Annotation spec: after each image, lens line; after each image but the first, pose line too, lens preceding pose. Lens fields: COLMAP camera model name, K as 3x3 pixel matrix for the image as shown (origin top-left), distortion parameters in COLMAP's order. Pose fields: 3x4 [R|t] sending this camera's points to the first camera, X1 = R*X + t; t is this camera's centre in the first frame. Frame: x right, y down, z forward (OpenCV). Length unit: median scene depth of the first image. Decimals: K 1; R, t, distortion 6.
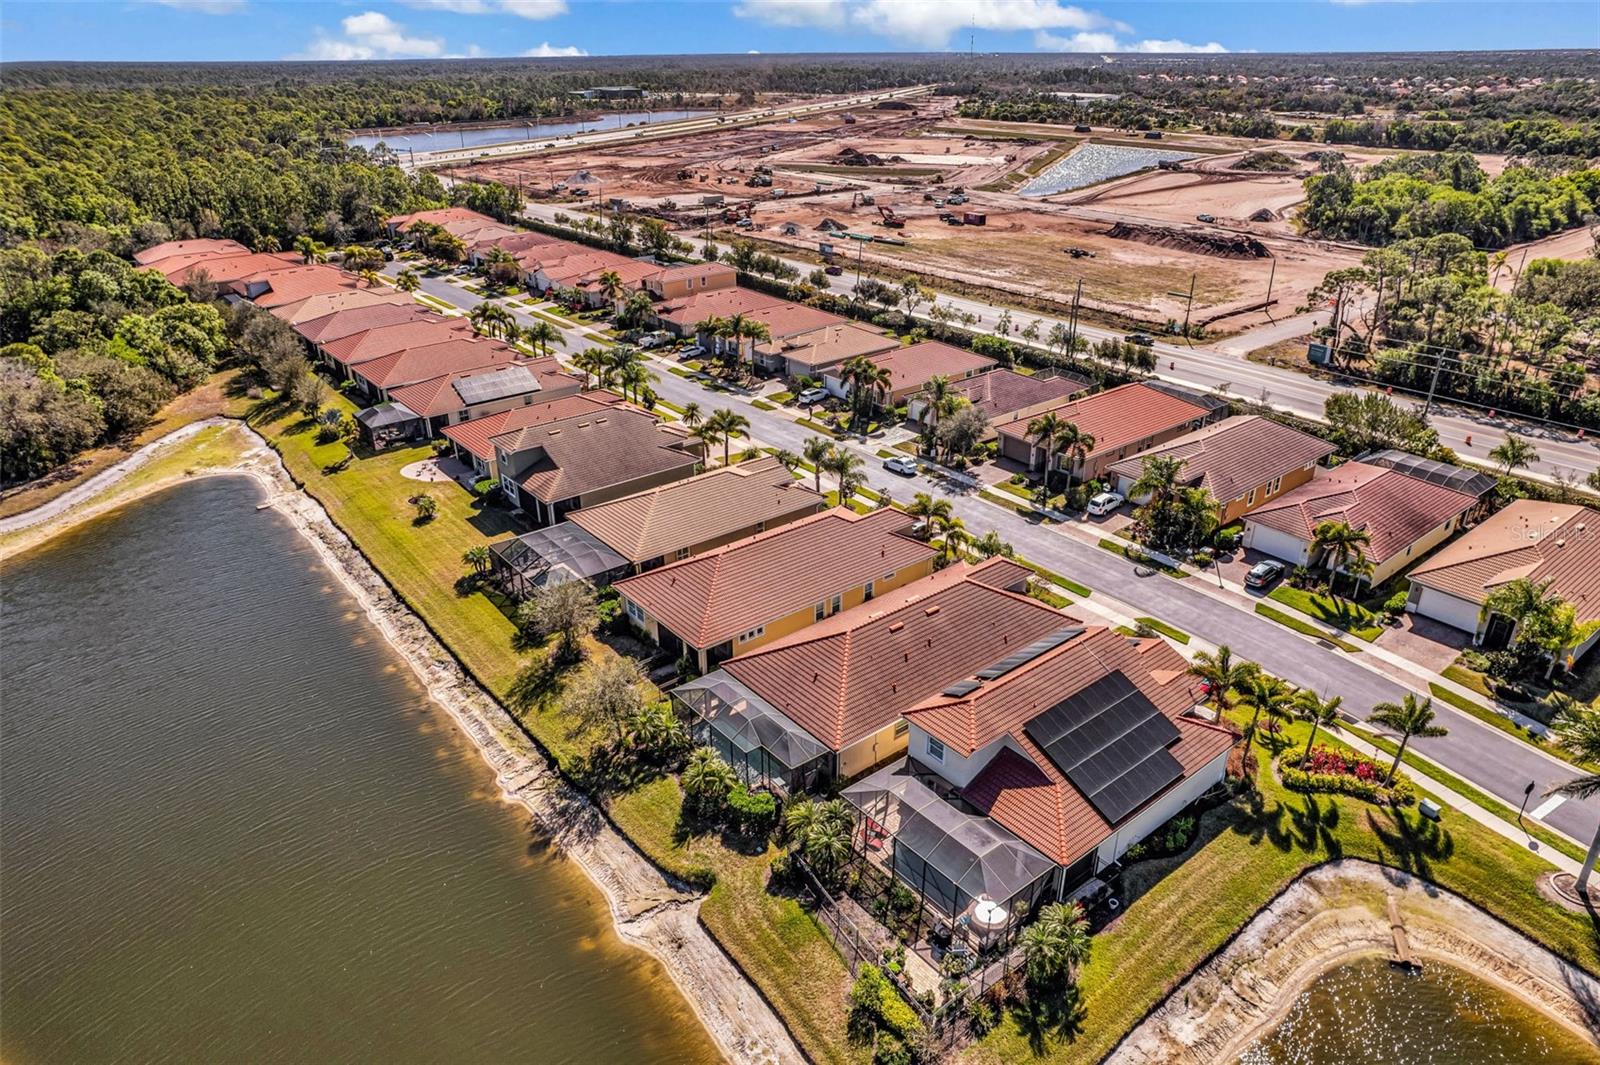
lens RADIAL K [[1041.1, 0, 819.4], [0, 1041.1, 534.4], [0, 0, 1]] dist [-0.080912, 0.078160]
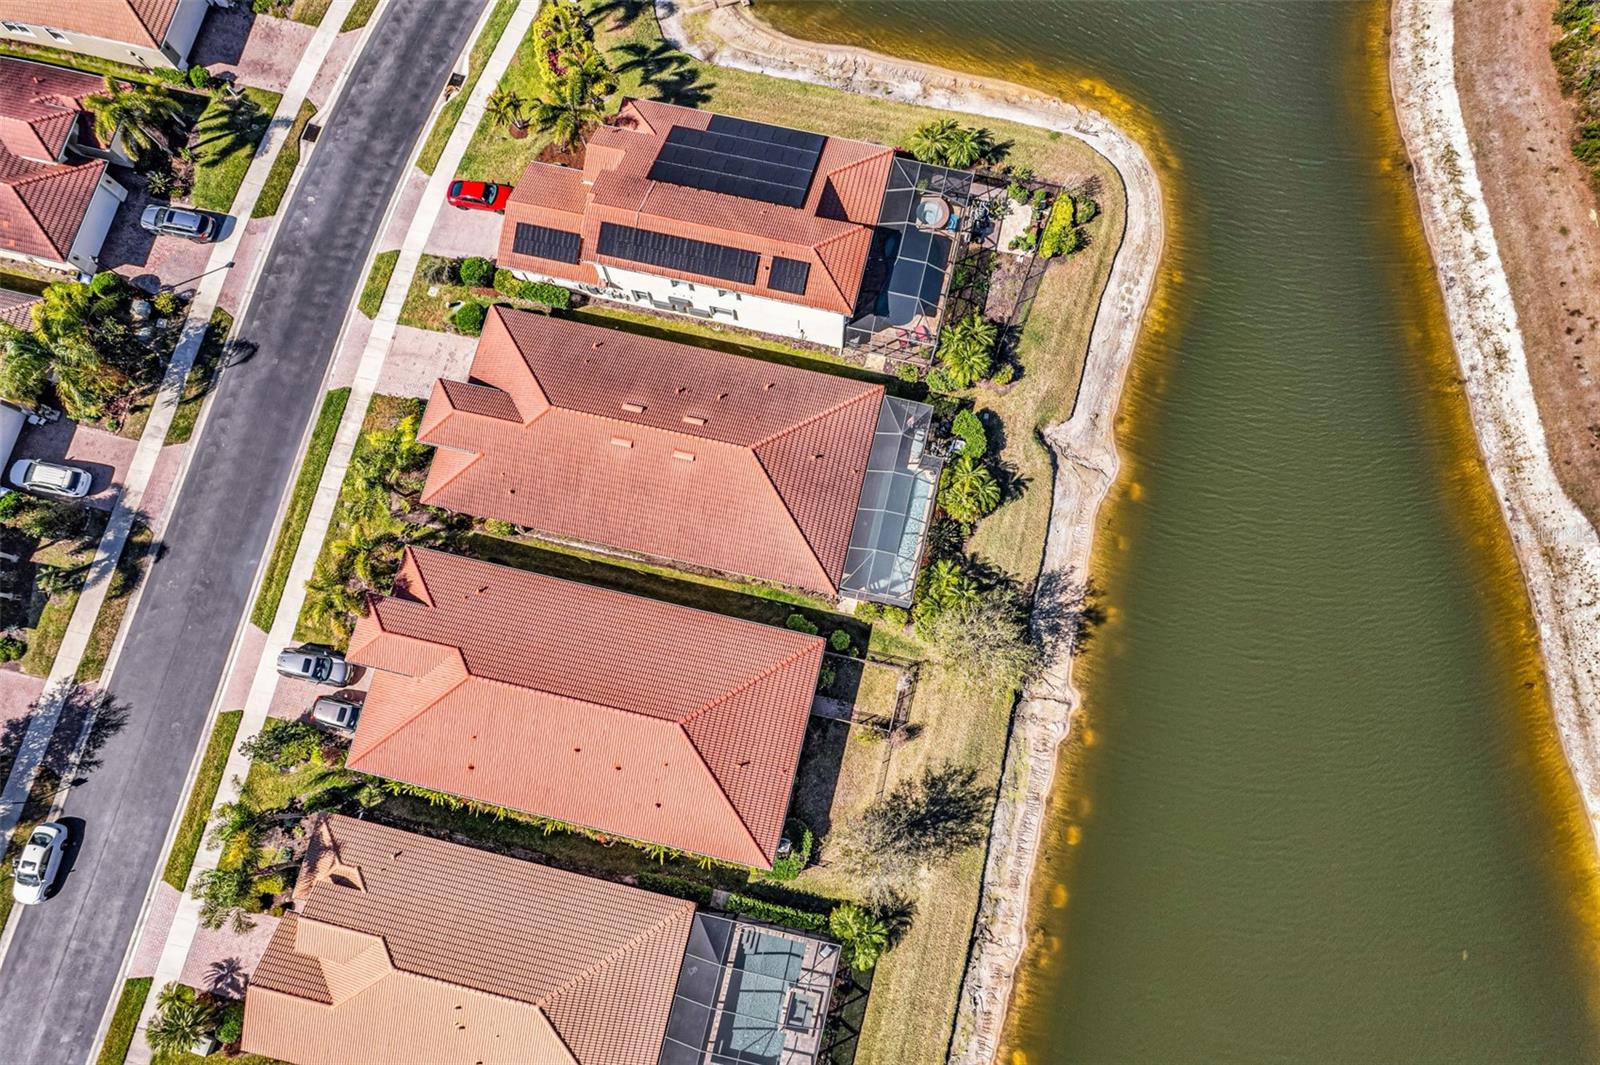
lens RADIAL K [[1030.5, 0, 829.1], [0, 1030.5, 565.1], [0, 0, 1]] dist [-0.071991, 0.068936]
pose [[-0.614363, -0.770796, 0.168617, -0.134053], [0.344969, -0.070204, 0.935985, -0.392536], [-0.709616, 0.633202, 0.309032, 0.467078]]
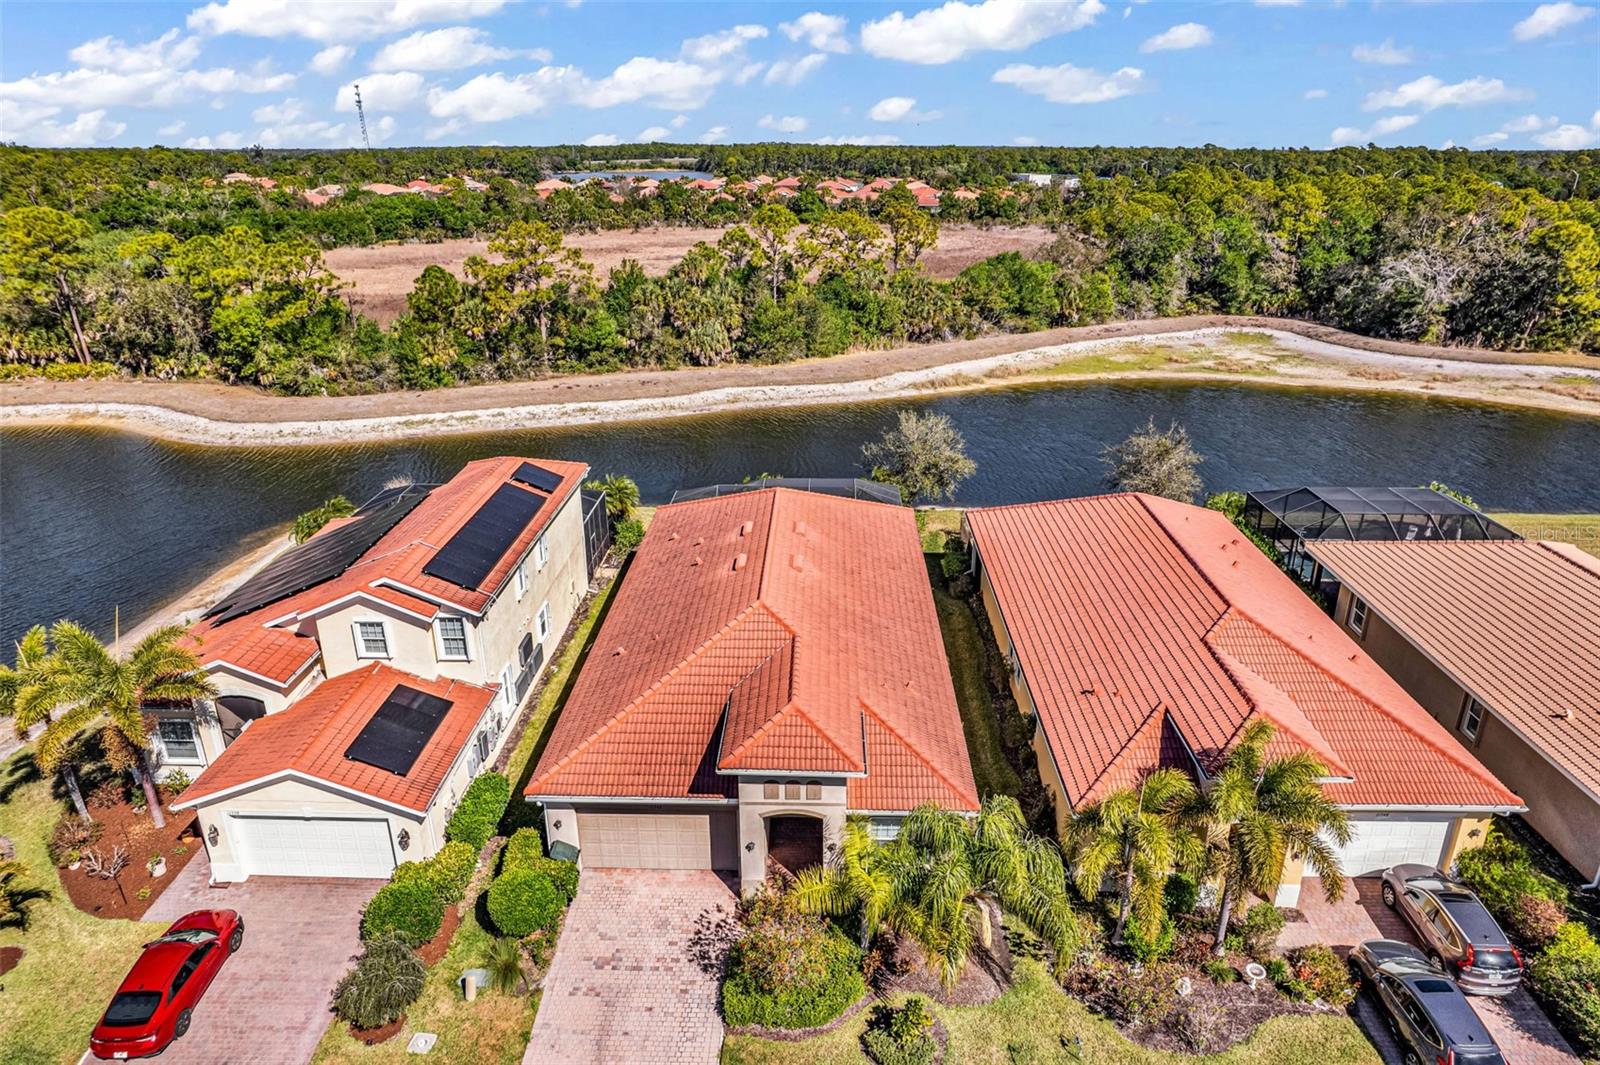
lens RADIAL K [[1041.1, 0, 819.4], [0, 1041.1, 534.4], [0, 0, 1]] dist [-0.080912, 0.078160]
pose [[-0.643314, 0.274704, -0.714622, 0.291419], [-0.327039, 0.745365, 0.580928, -0.161793], [0.692237, 0.607428, -0.389665, 0.784899]]
